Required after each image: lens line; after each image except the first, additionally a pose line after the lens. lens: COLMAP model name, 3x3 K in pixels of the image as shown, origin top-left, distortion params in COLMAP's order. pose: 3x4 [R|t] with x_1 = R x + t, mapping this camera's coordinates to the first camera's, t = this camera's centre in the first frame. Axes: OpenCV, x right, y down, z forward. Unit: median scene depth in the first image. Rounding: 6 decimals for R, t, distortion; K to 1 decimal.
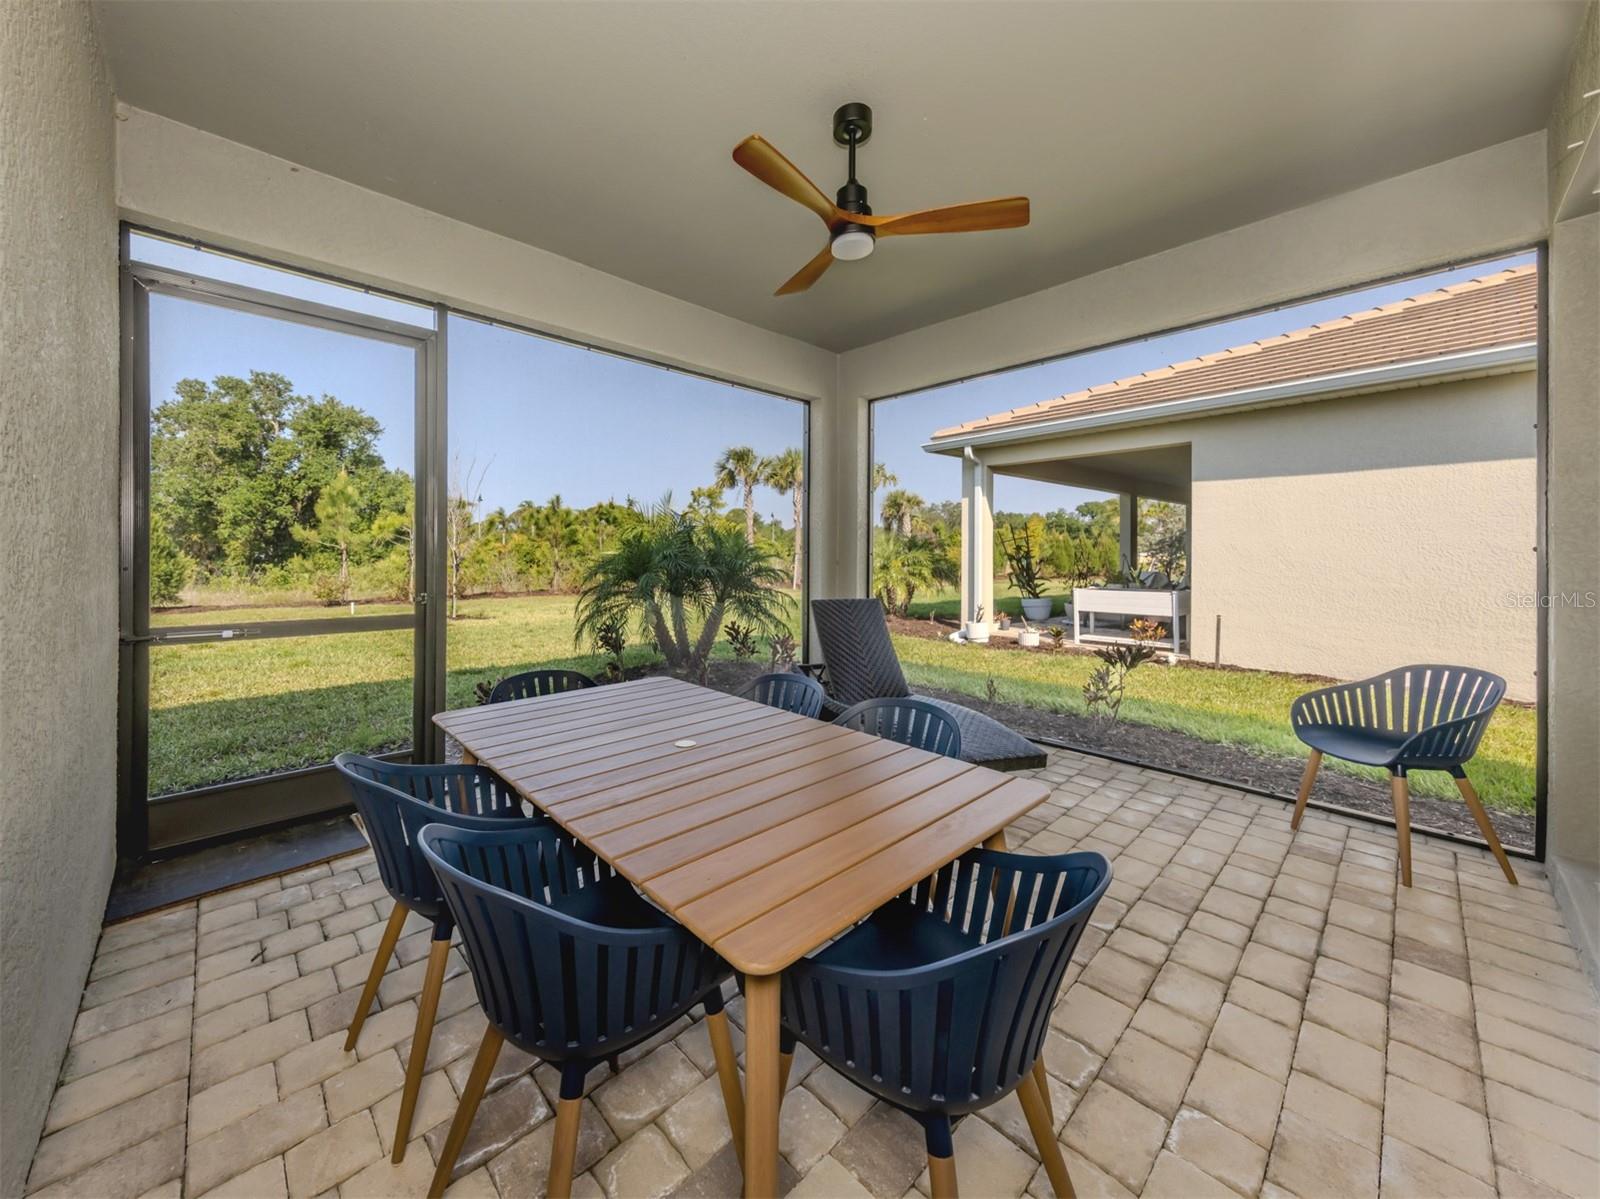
lens RADIAL K [[596.2, 0, 775.1], [0, 596.2, 567.2], [0, 0, 1]] dist [0.006105, -0.000205]
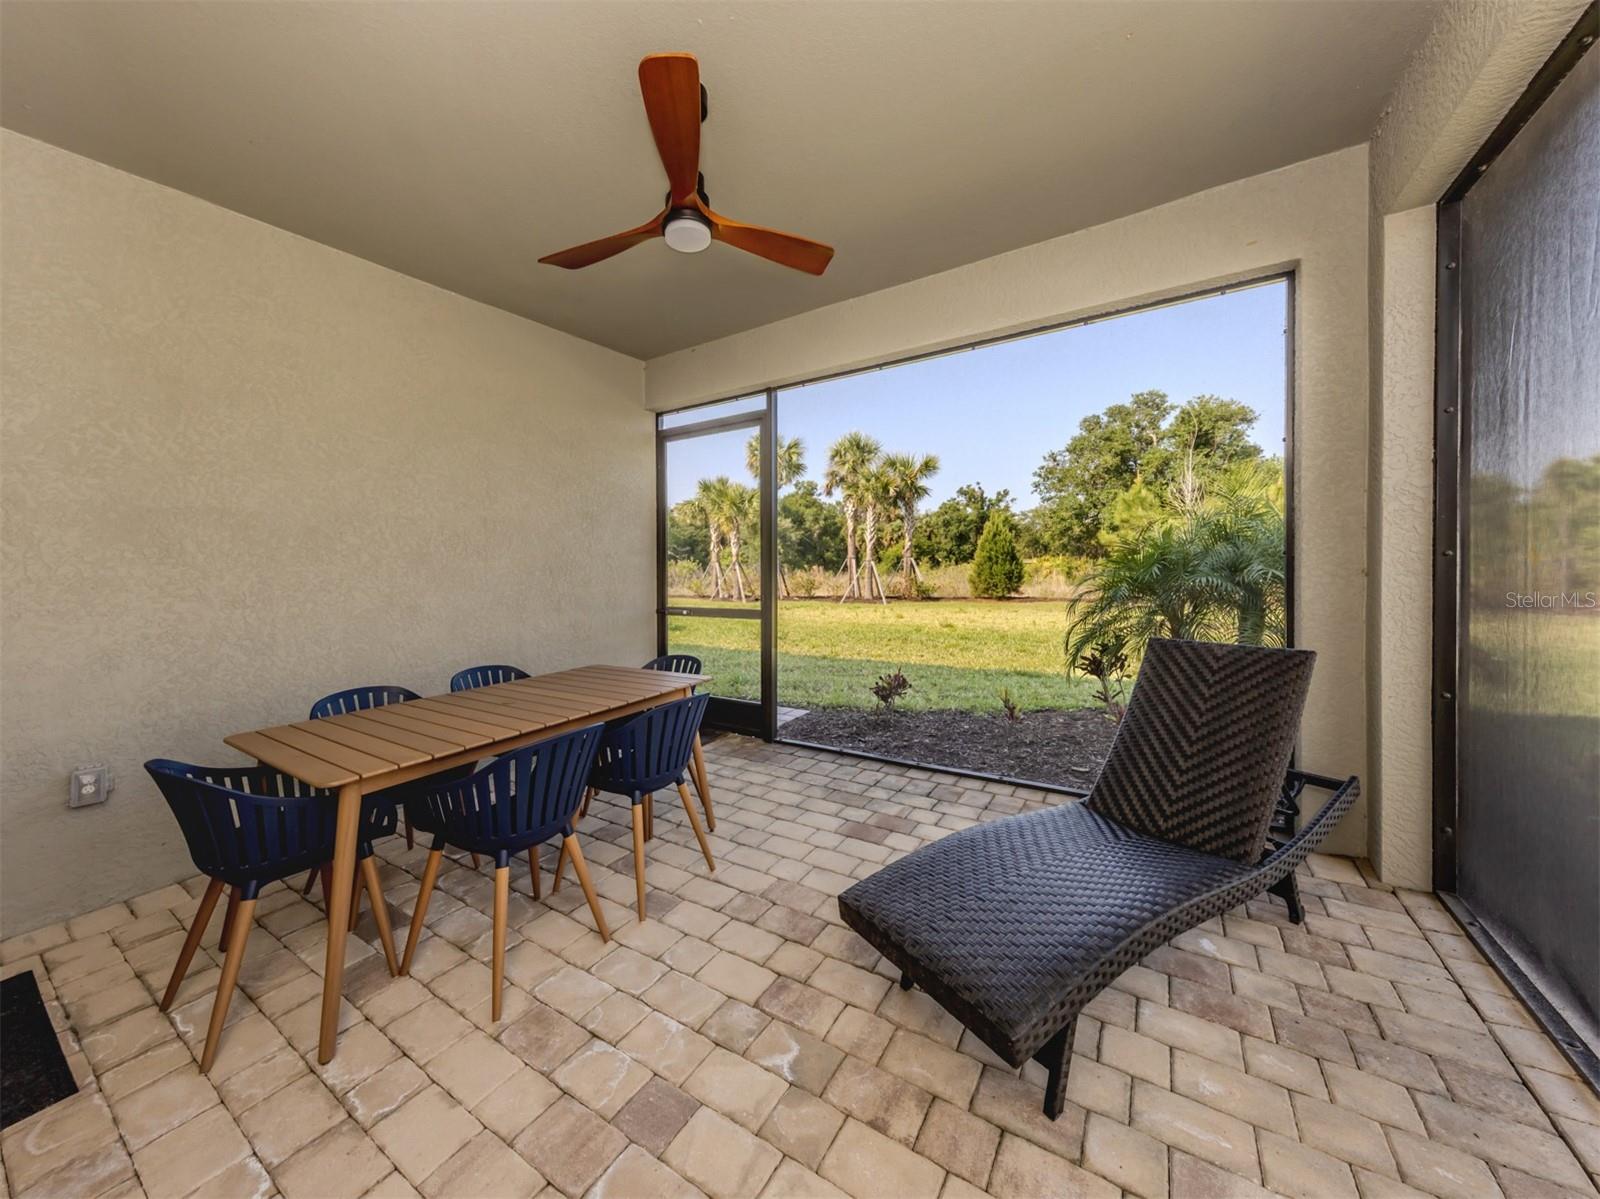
lens RADIAL K [[596.2, 0, 775.1], [0, 596.2, 567.2], [0, 0, 1]] dist [0.006105, -0.000205]
pose [[0.224515, -0.000824, -0.974470, 0.794409], [0.006344, 0.999980, 0.000617, -0.024596], [0.974450, -0.006320, 0.224515, 0.701239]]
